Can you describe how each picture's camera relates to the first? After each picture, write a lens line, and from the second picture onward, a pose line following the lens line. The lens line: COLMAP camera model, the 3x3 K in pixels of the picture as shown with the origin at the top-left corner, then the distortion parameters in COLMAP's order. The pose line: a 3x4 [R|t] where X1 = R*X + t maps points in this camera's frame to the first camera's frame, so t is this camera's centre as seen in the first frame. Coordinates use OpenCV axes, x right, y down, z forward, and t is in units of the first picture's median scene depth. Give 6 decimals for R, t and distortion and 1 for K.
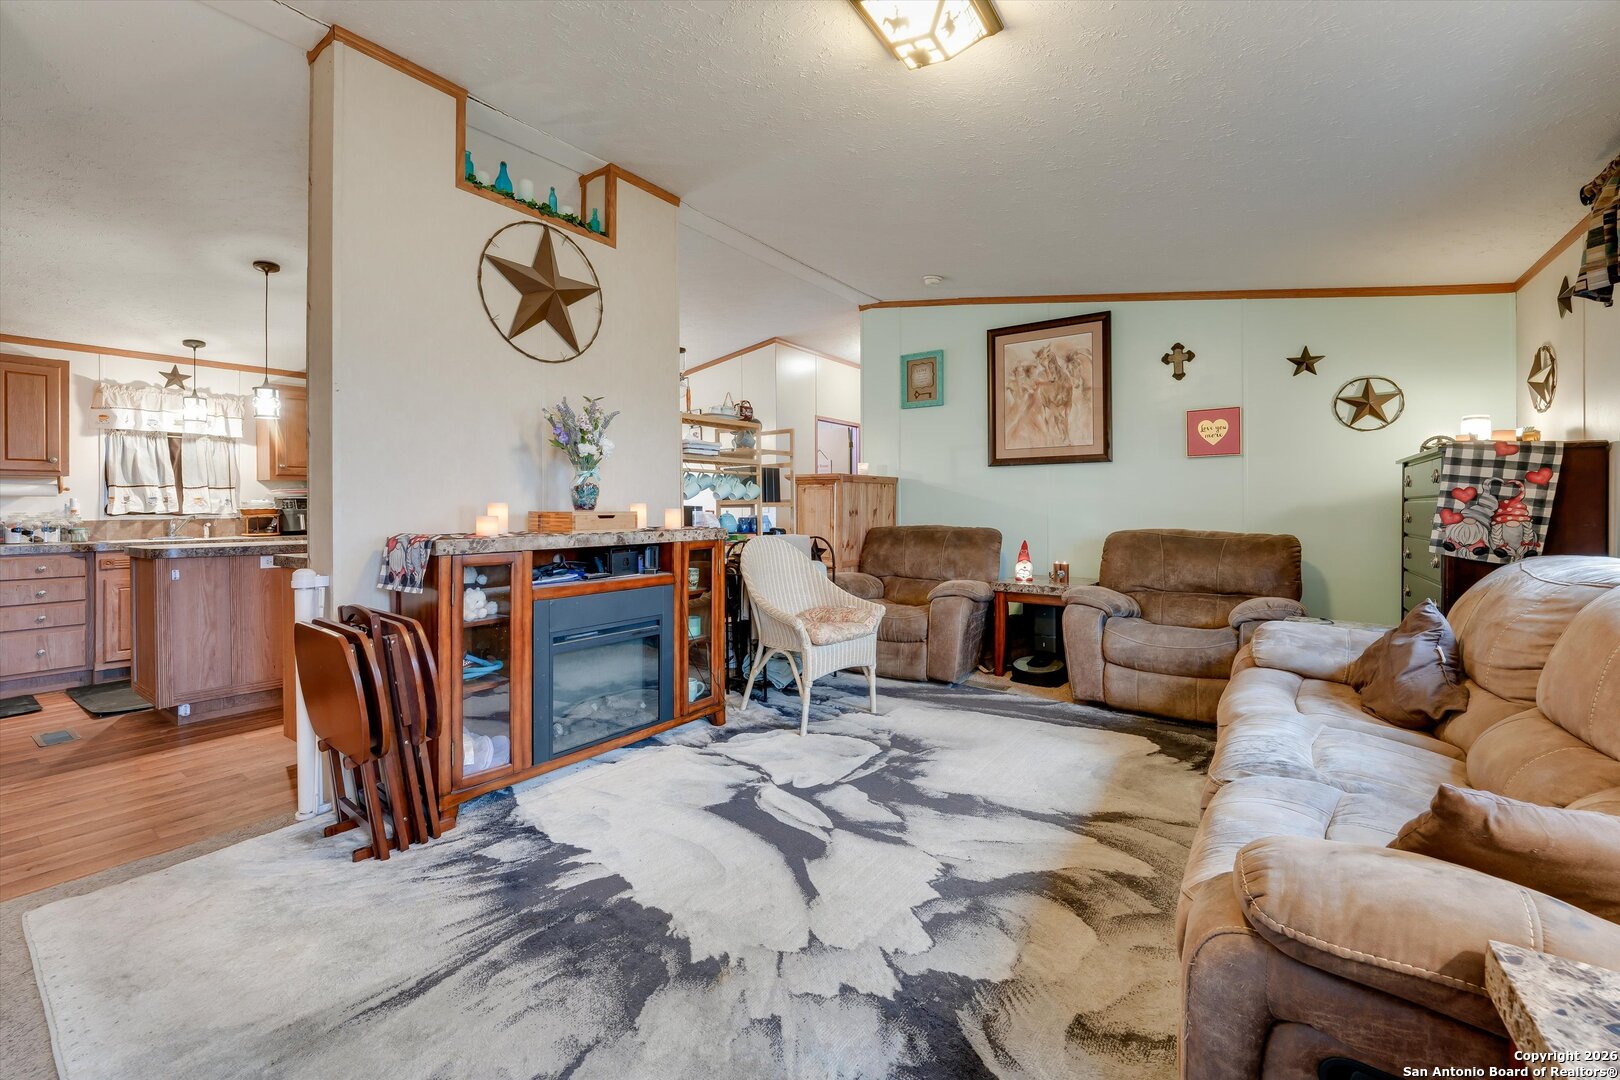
lens RADIAL K [[670.7, 0, 811.7], [0, 670.7, 505.1], [0, 0, 1]] dist [-0.016392, 0.002810]
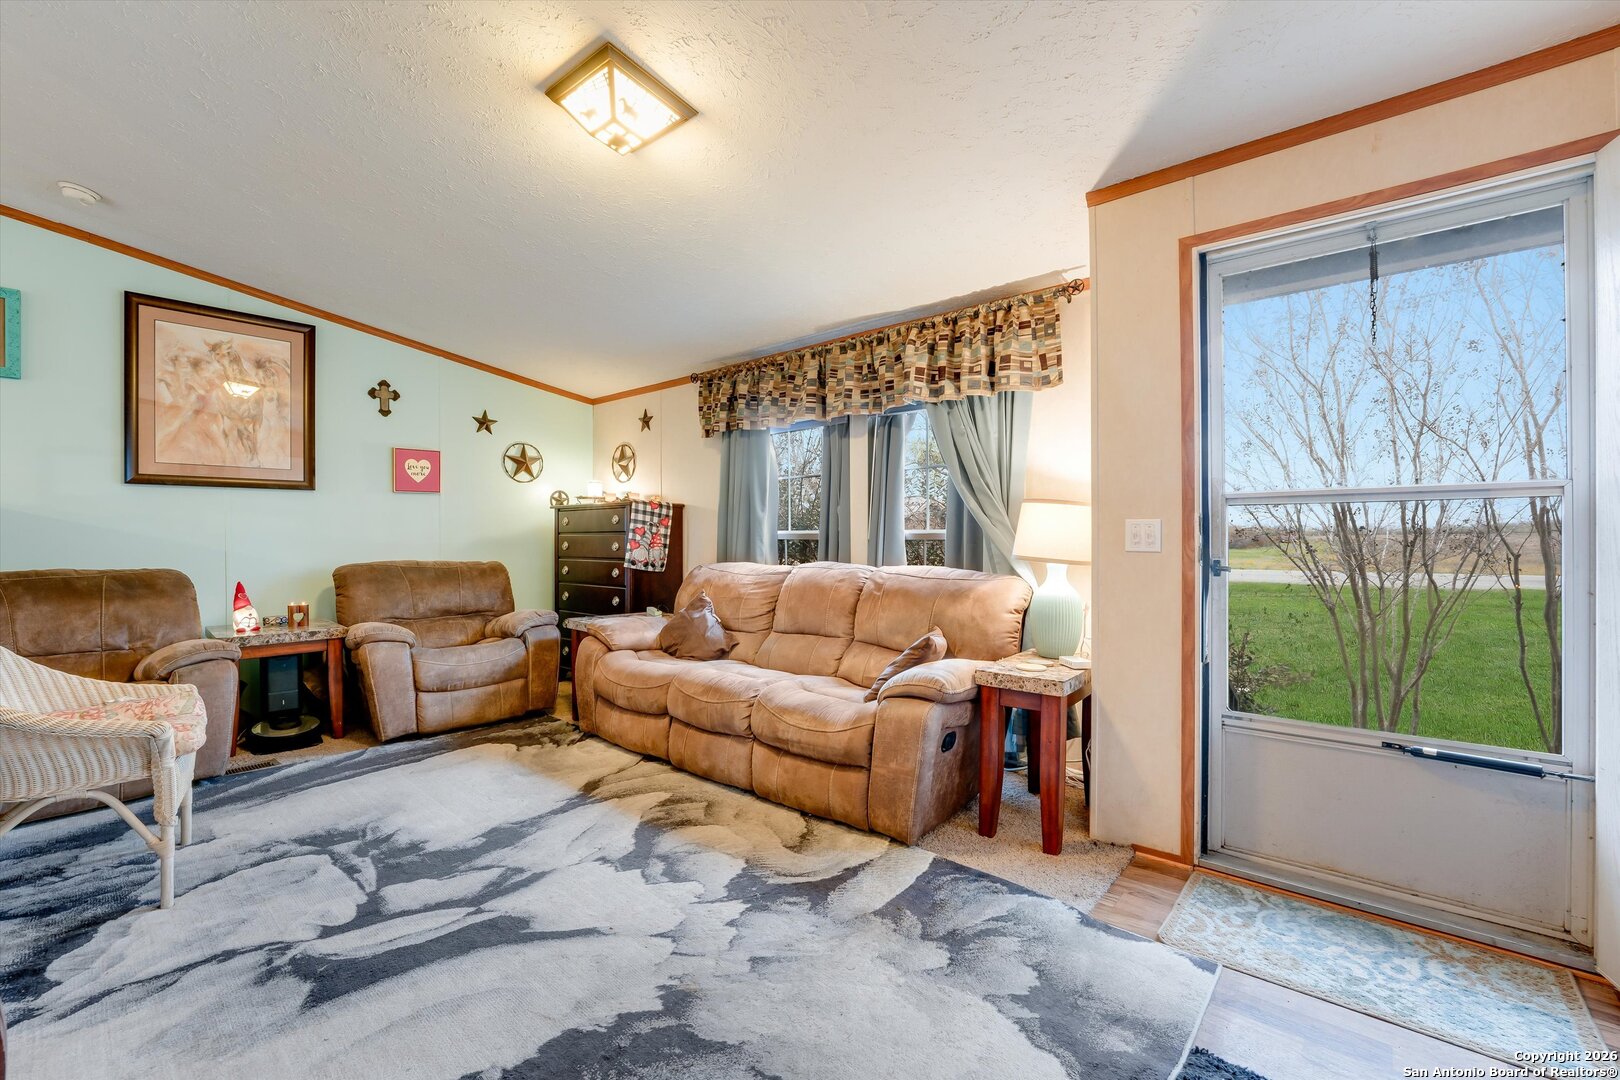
lens RADIAL K [[670.7, 0, 798.2], [0, 670.7, 535.5], [0, 0, 1]] dist [-0.016392, 0.002810]
pose [[0.124450, -0.000263, 0.992226, -0.657159], [-0.000072, 1.000000, 0.000274, -0.005709], [-0.992226, -0.000106, 0.124450, 0.395271]]
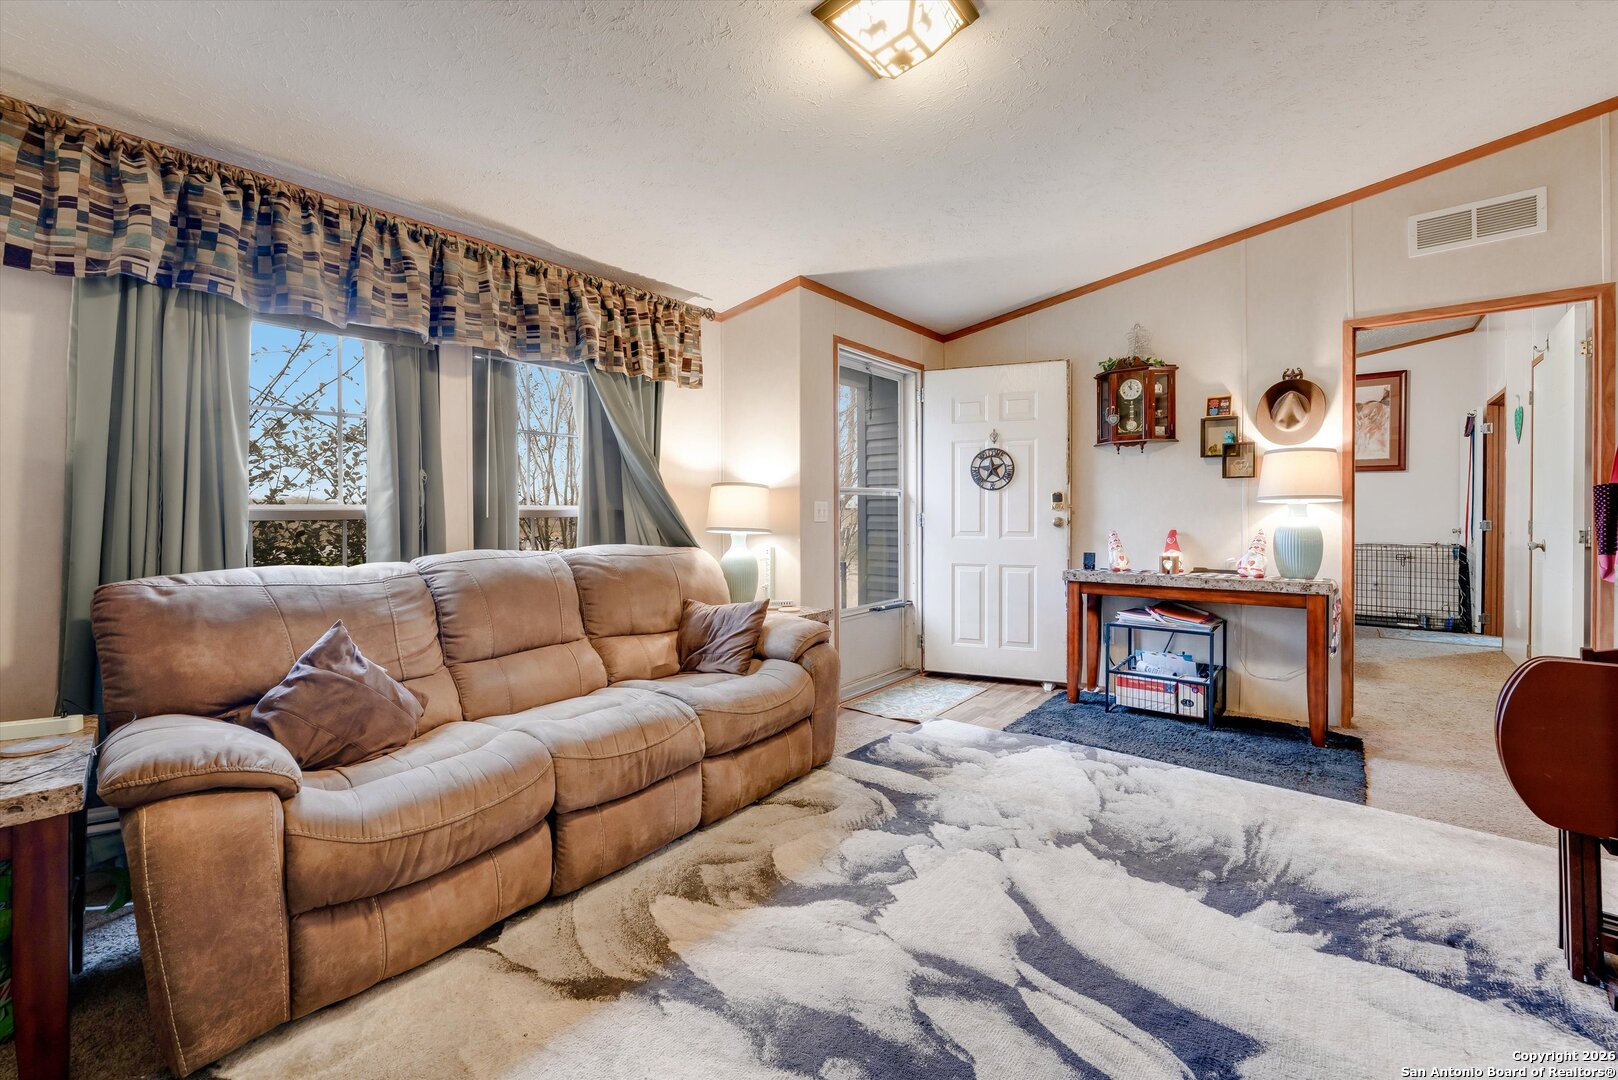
lens RADIAL K [[669.9, 0, 796.1], [0, 669.9, 519.8], [0, 0, 1]] dist [-0.016392, 0.002810]
pose [[-0.995311, 0.002430, 0.096692, 0.160890], [0.003355, 0.999950, 0.009400, -0.002589], [-0.096664, 0.009680, -0.995270, 1.420612]]
